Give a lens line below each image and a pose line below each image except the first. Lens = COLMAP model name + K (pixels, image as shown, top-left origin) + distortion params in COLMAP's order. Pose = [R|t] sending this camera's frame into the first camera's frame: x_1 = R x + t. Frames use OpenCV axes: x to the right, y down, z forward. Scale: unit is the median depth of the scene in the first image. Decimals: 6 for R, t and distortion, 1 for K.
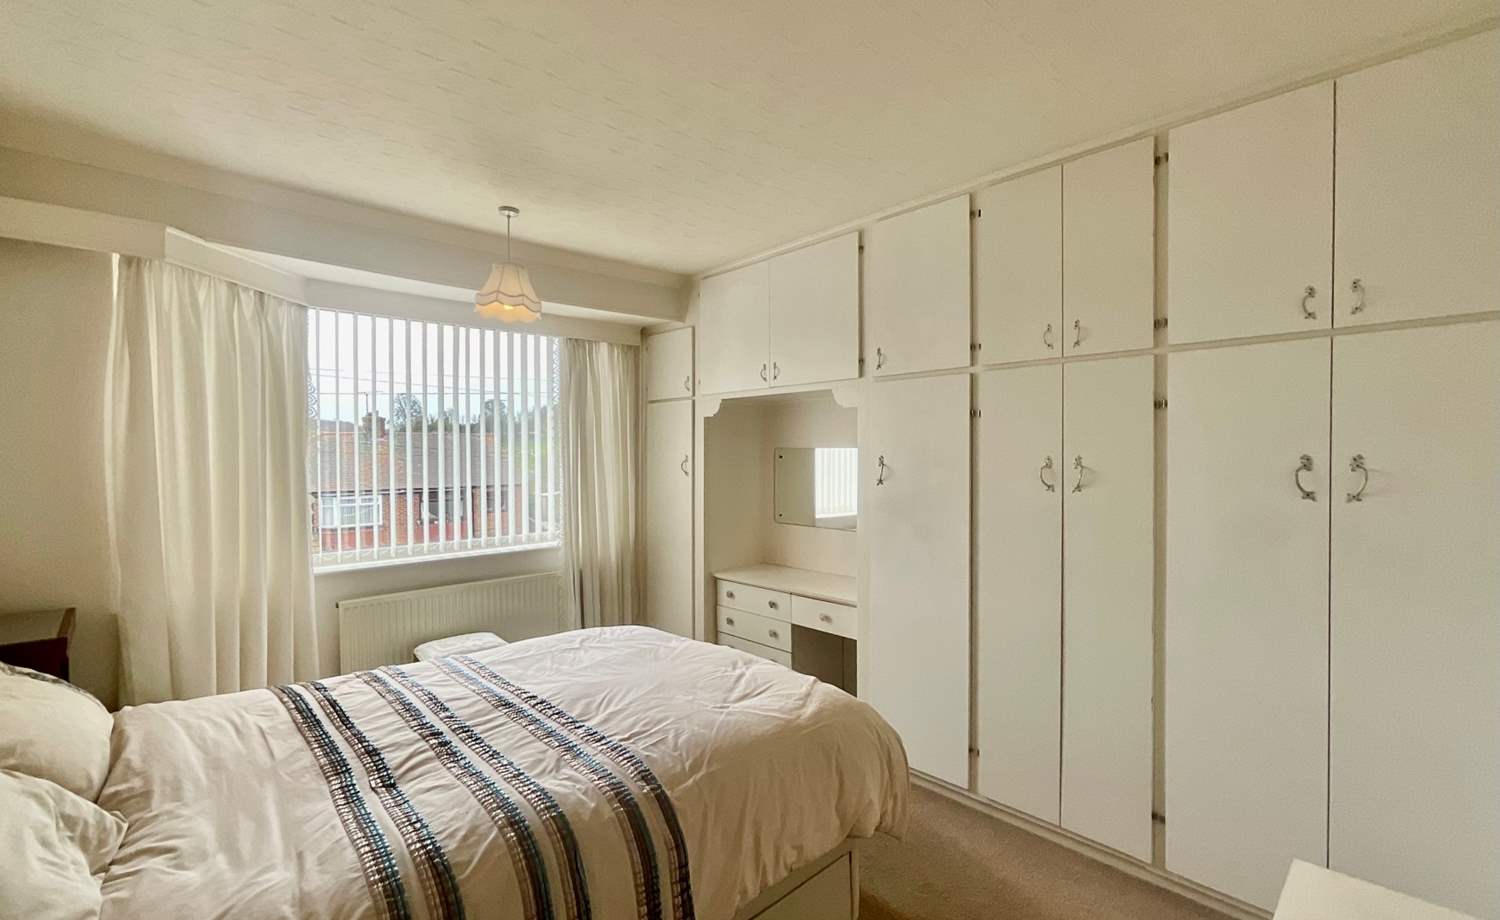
lens RADIAL K [[651.8, 0, 750.0], [0, 651.8, 460.0], [0, 0, 1]] dist [-0.004449, -0.000804]
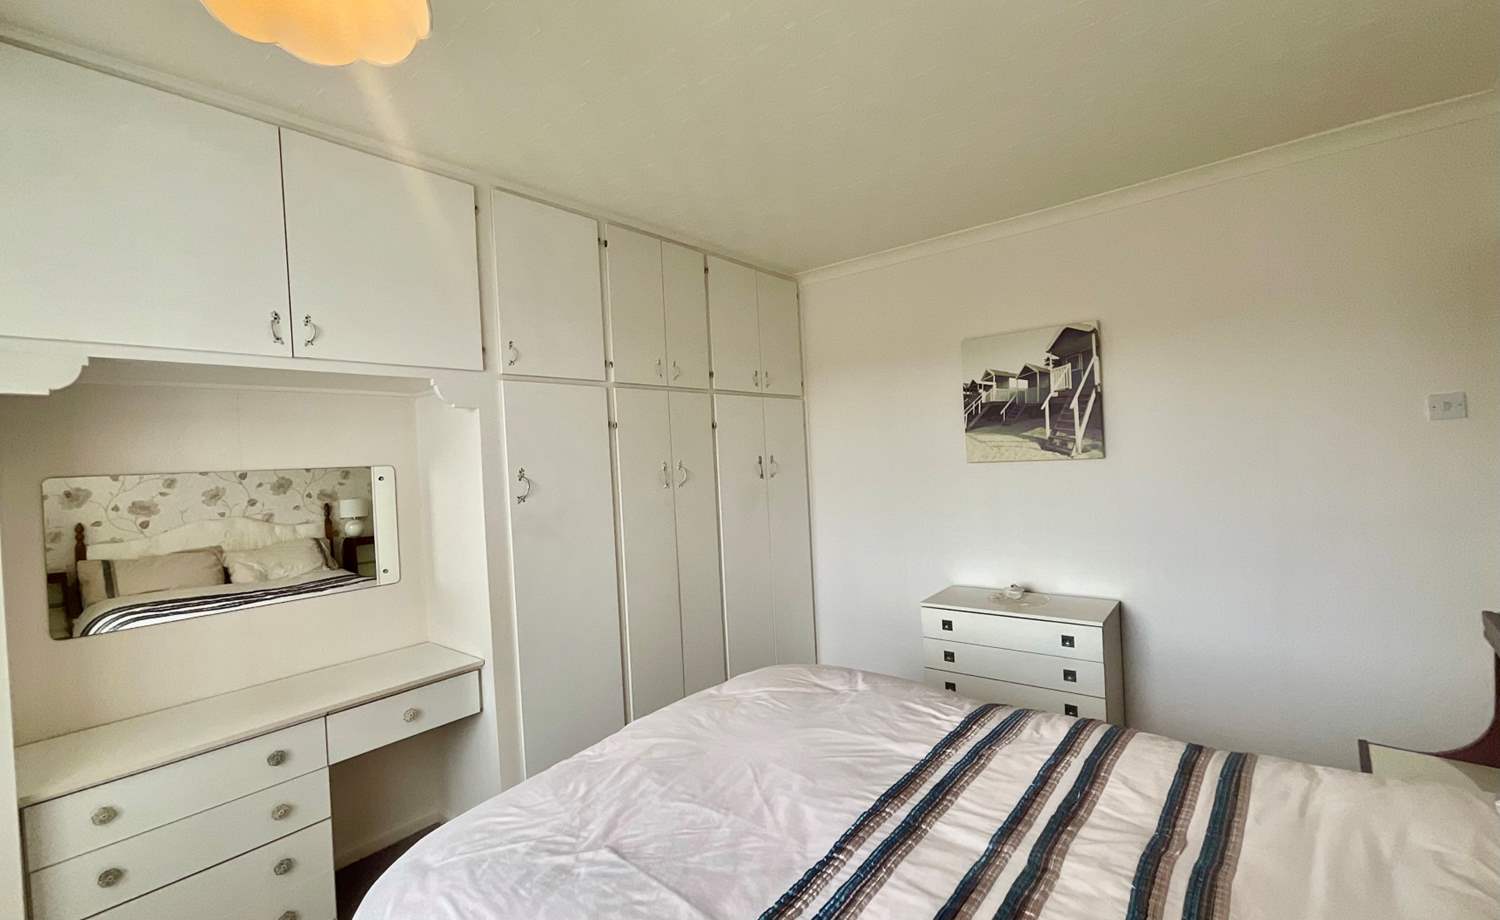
lens RADIAL K [[635.1, 0, 750.0], [0, 635.1, 460.0], [0, 0, 1]] dist [0.001614, 0.000034]
pose [[-0.130280, 0.007315, 0.991450, -0.821857], [0.063712, 0.997968, 0.001009, 0.001173], [-0.989428, 0.063299, -0.130481, 1.019254]]
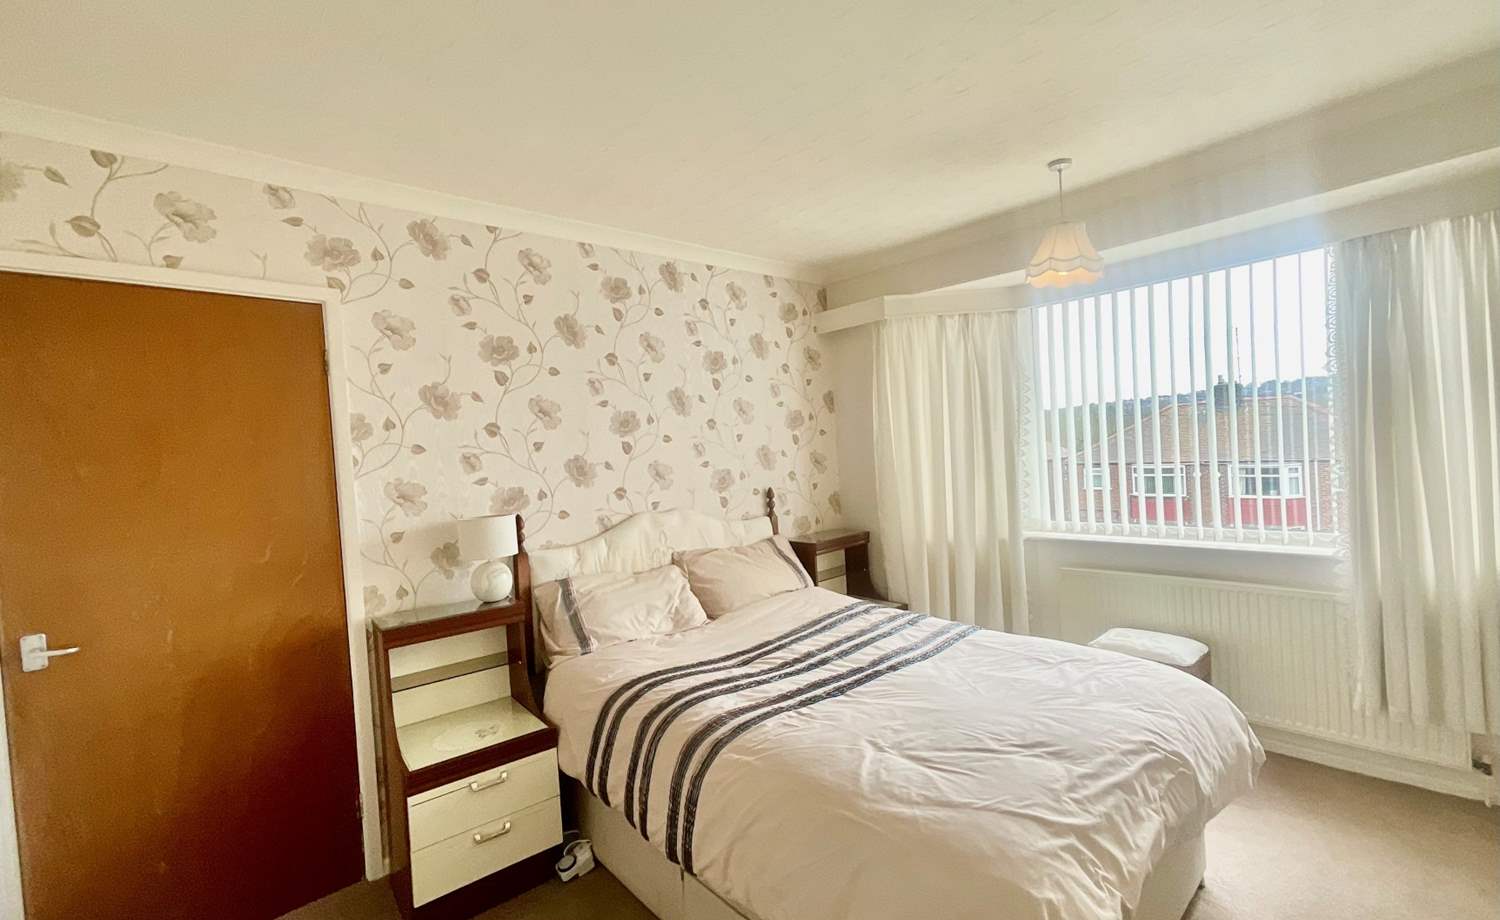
lens RADIAL K [[635.1, 0, 750.0], [0, 635.1, 460.0], [0, 0, 1]] dist [0.001614, 0.000034]
pose [[-0.032521, 0.028154, -0.999074, 0.631474], [0.047202, 0.998531, 0.026603, -0.023095], [0.998356, -0.046293, -0.033802, 0.700145]]
